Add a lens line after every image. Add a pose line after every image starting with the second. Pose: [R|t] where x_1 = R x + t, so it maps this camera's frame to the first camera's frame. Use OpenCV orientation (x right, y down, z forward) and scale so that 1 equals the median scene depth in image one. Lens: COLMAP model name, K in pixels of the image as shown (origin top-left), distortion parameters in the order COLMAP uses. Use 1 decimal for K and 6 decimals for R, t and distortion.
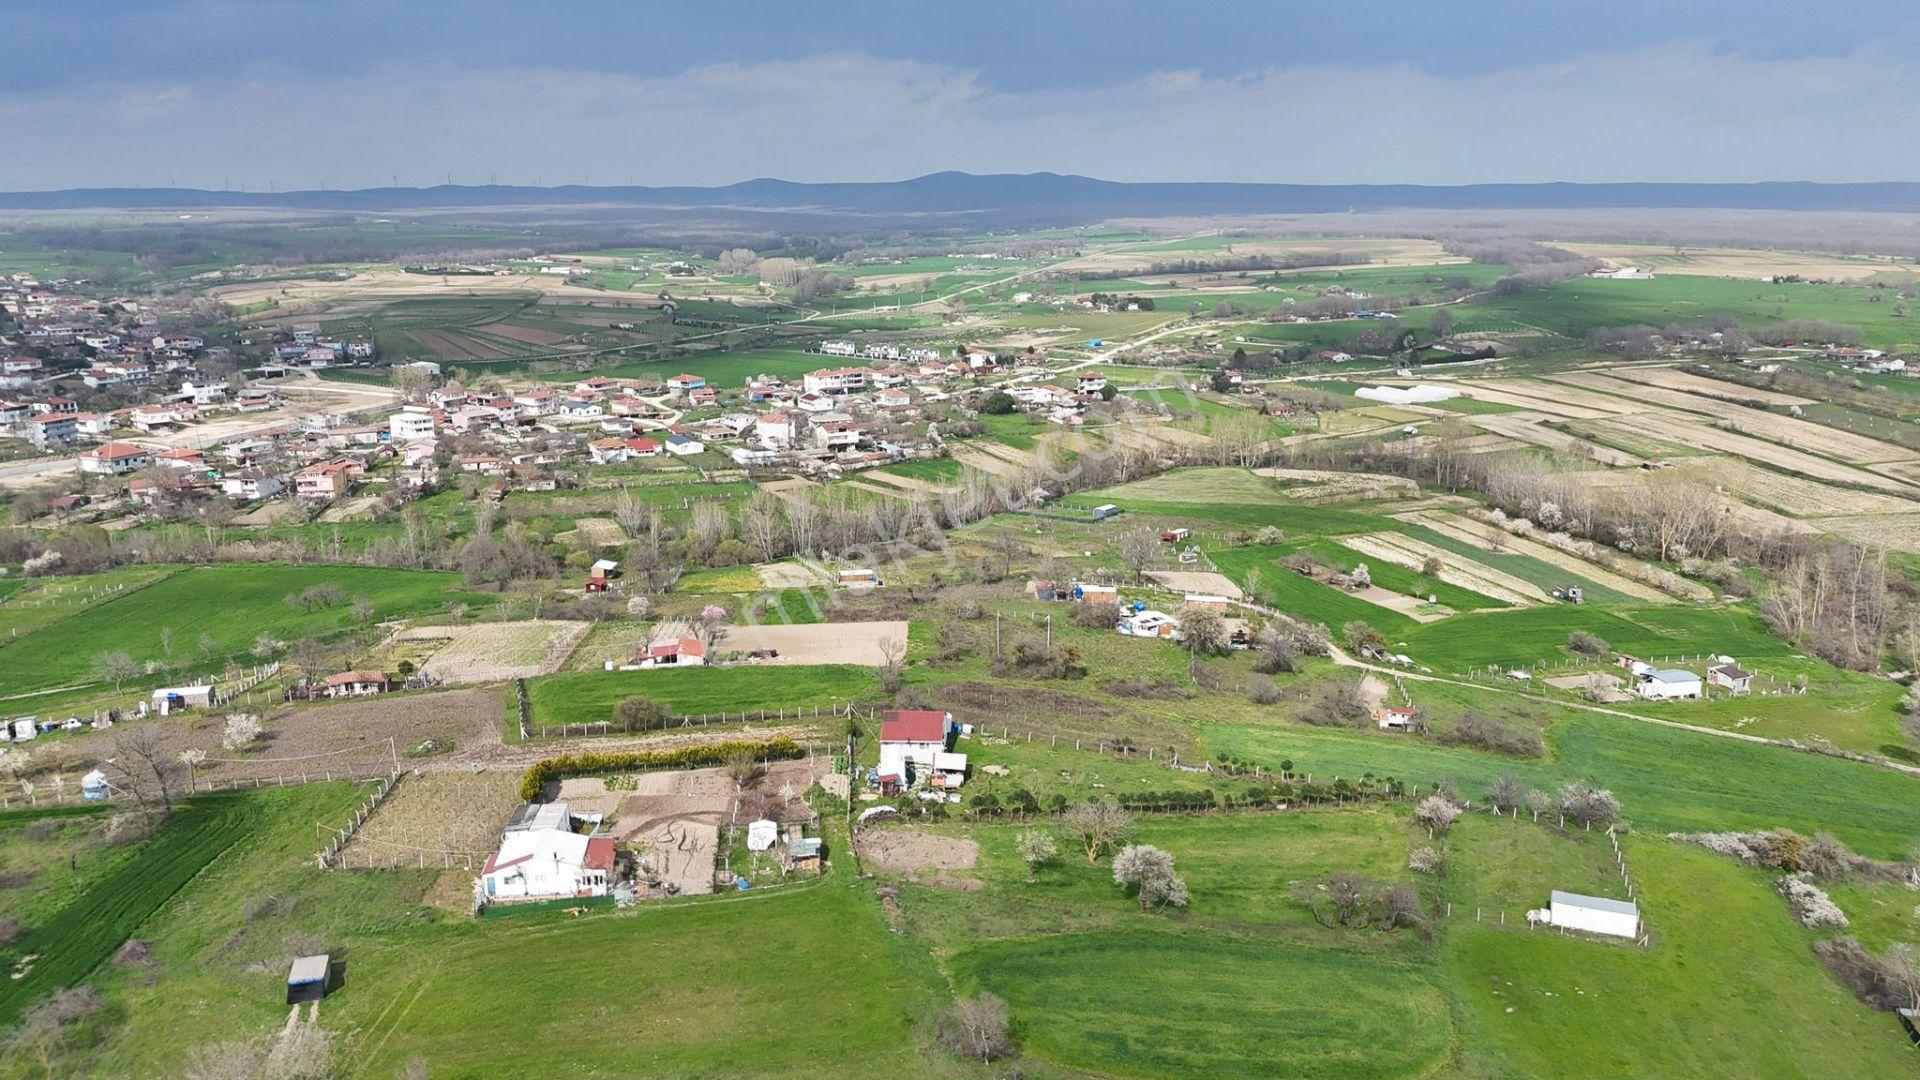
lens RADIAL K [[1402.1, 0, 962.3], [0, 1402.1, 536.0], [0, 0, 1]] dist [0.086854, -0.092179]
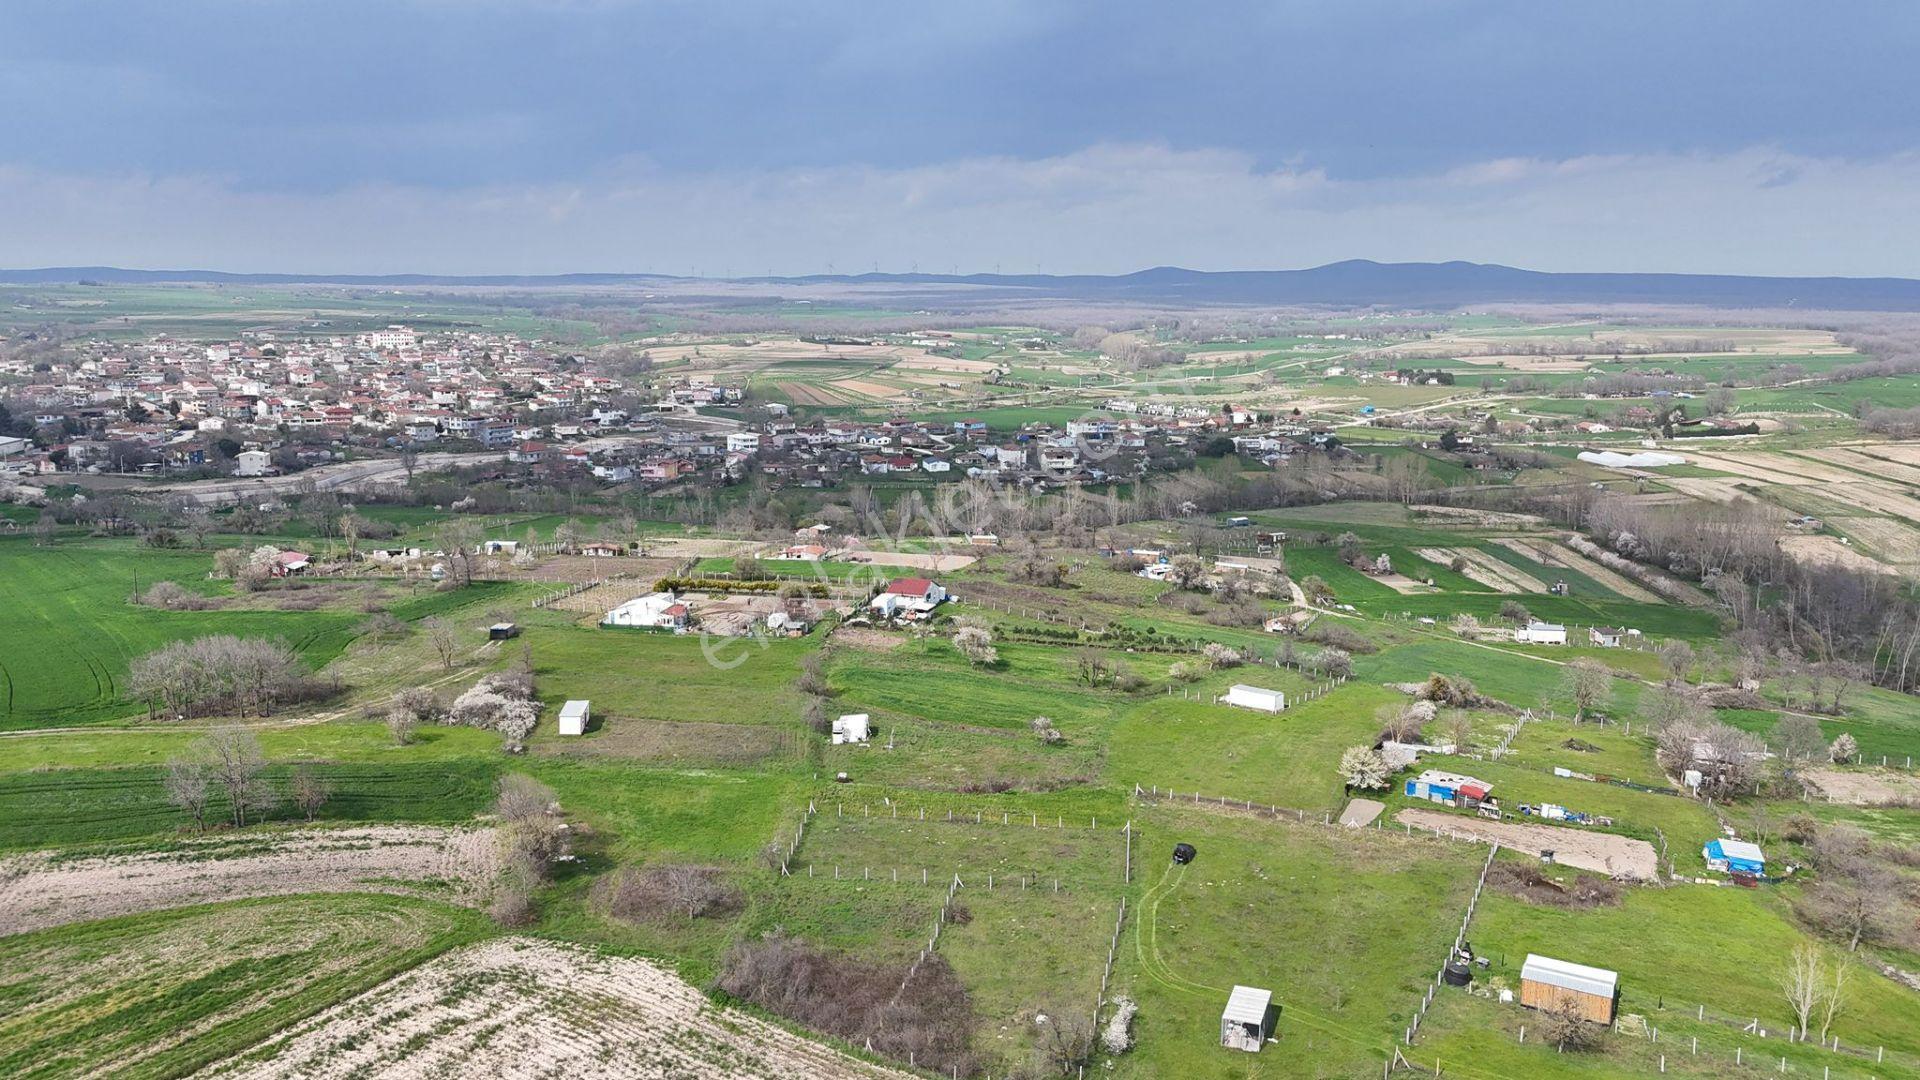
lens RADIAL K [[1401.0, 0, 961.9], [0, 1401.0, 549.7], [0, 0, 1]] dist [0.067745, -0.064781]
pose [[0.961053, 0.062673, -0.269165, 0.181844], [-0.075955, 0.996340, -0.039206, 0.064138], [0.265722, 0.058124, 0.962296, -0.190826]]
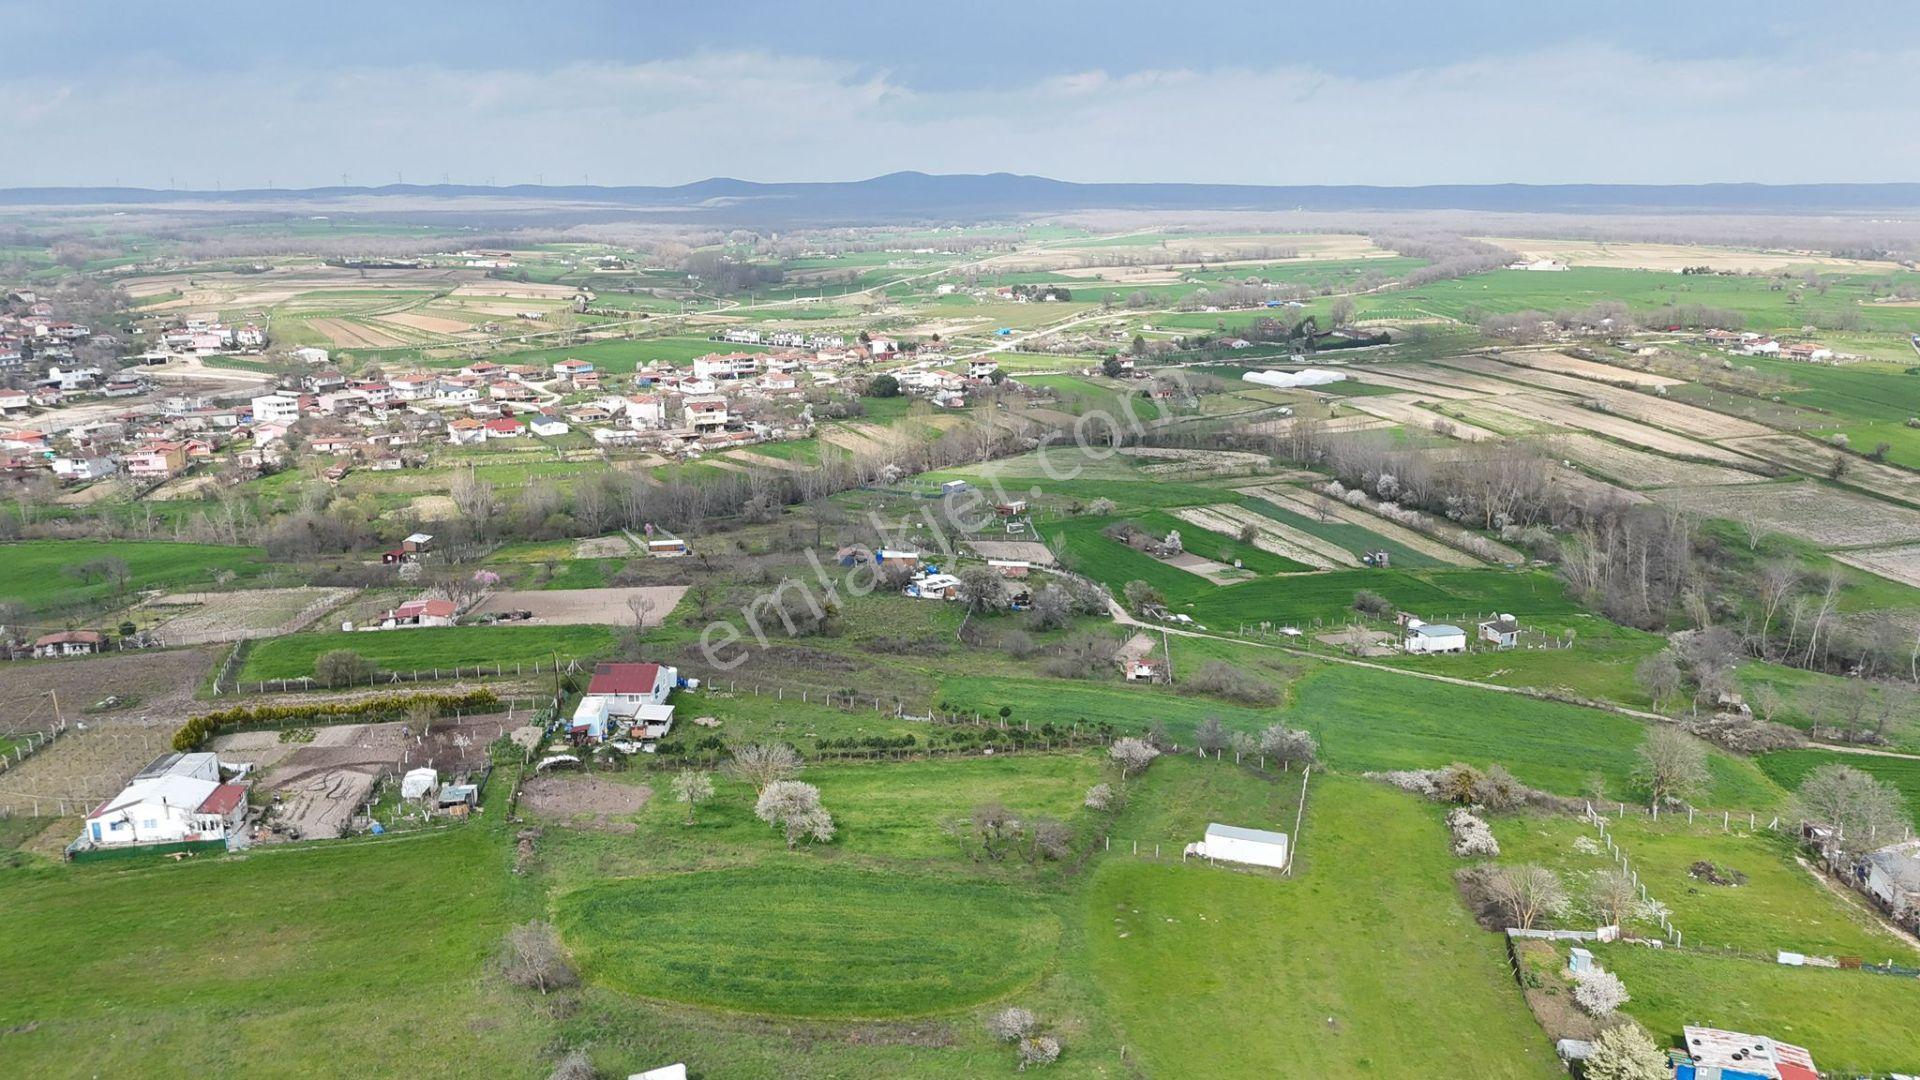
lens RADIAL K [[1402.1, 0, 962.3], [0, 1402.1, 536.0], [0, 0, 1]] dist [0.086854, -0.092179]
pose [[0.999633, -0.005212, 0.026575, 0.074300], [0.005226, 0.999986, -0.000461, 0.016364], [-0.026572, 0.000600, 0.999647, 0.005823]]
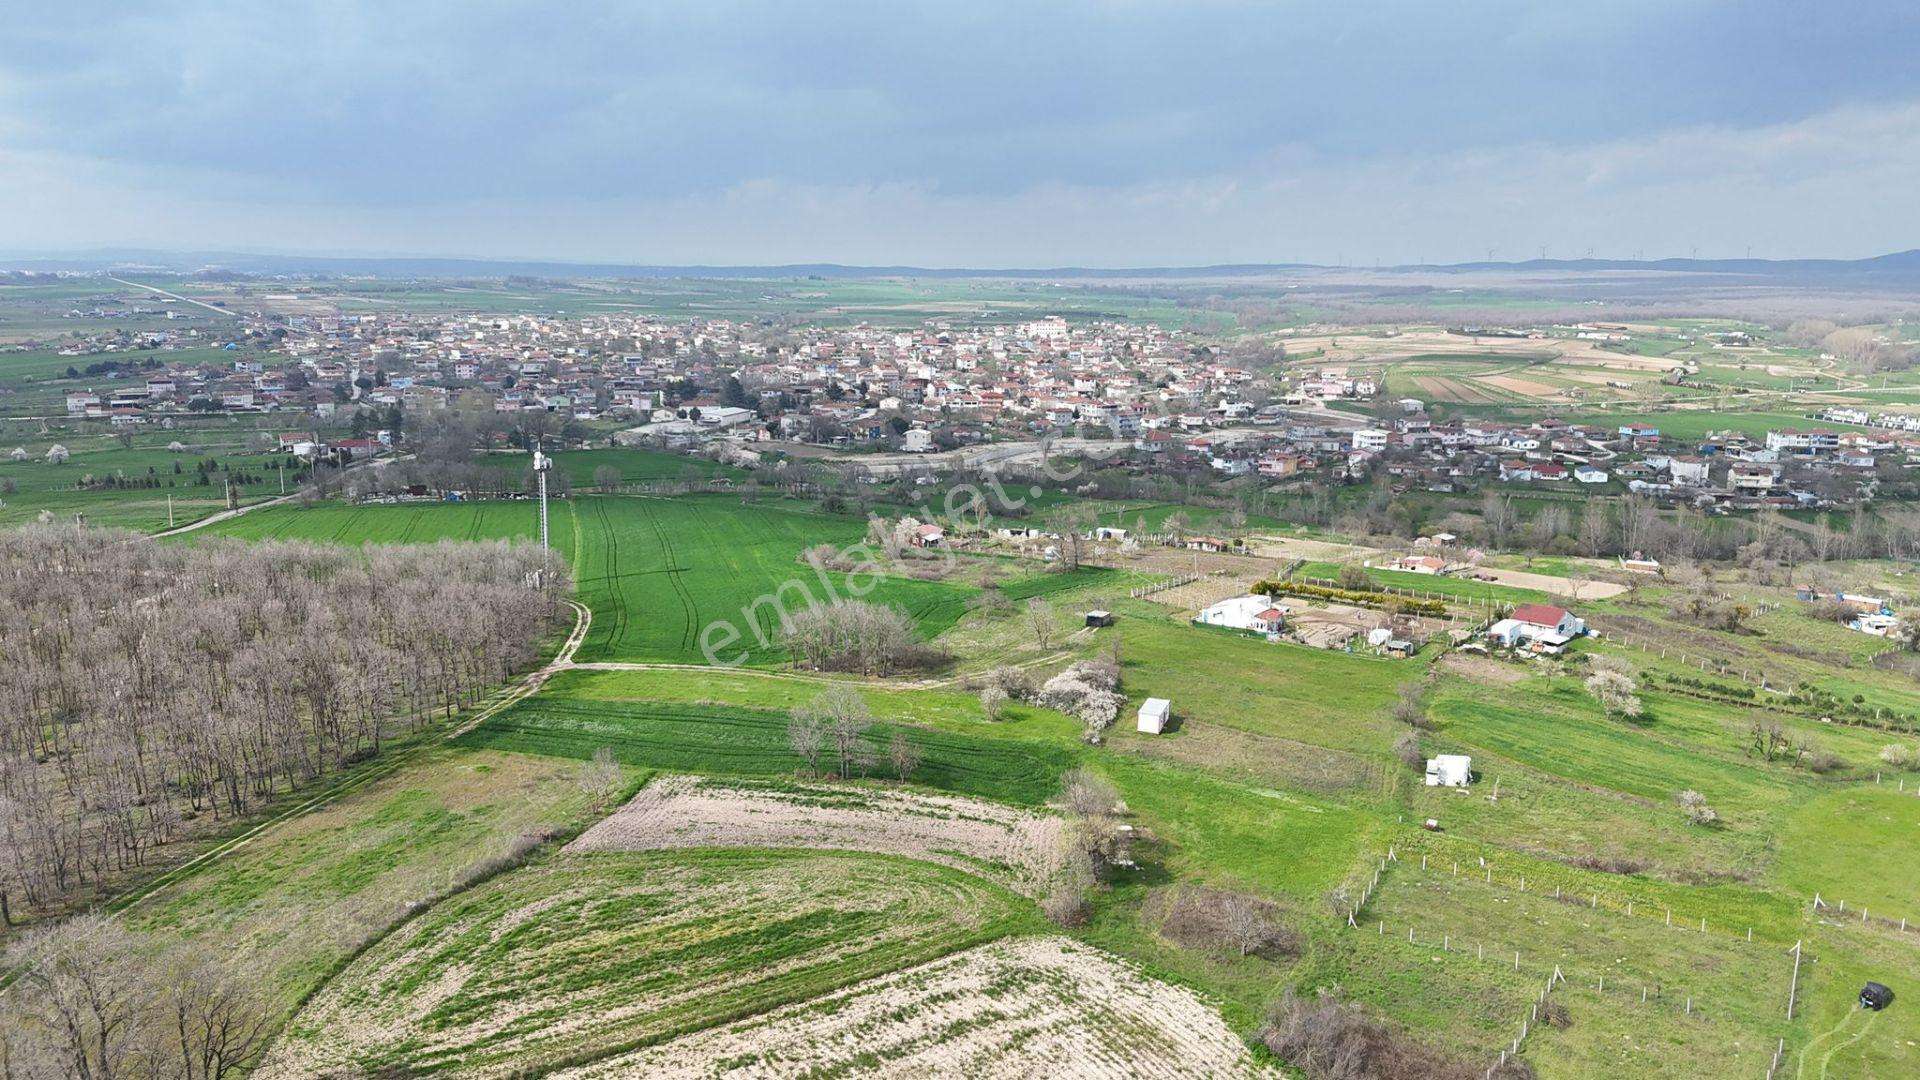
lens RADIAL K [[1402.1, 0, 962.3], [0, 1402.1, 536.0], [0, 0, 1]] dist [0.086854, -0.092179]
pose [[0.750861, 0.130279, -0.647483, 0.180389], [-0.162713, 0.986625, 0.009825, 0.058791], [0.640103, 0.097977, 0.762016, -0.171374]]
